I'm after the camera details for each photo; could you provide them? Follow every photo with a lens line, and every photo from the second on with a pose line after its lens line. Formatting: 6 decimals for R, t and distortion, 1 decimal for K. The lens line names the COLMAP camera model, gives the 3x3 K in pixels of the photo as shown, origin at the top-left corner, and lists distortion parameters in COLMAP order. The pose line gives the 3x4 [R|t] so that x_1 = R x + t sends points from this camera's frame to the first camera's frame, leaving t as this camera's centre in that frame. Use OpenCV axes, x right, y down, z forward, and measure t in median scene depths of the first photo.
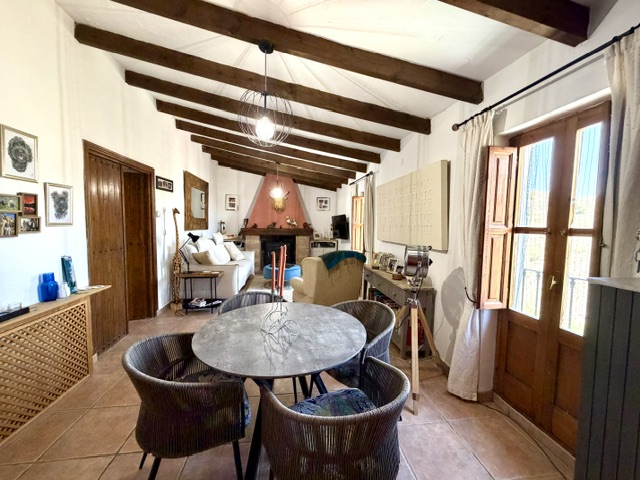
lens RADIAL K [[259.8, 0, 320.0], [0, 259.8, 239.6], [0, 0, 1]] dist [-0.001149, 0.000468]
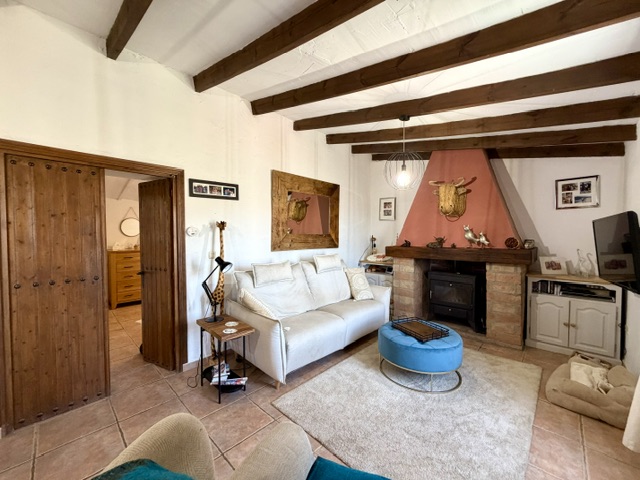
lens RADIAL K [[259.8, 0, 319.9], [0, 259.8, 241.0], [0, 0, 1]] dist [-0.001149, 0.000468]
pose [[0.620591, 0.001708, -0.784133, 0.096456], [-0.036591, 0.998971, -0.026783, -0.034218], [0.783280, 0.045313, 0.620015, 0.449473]]
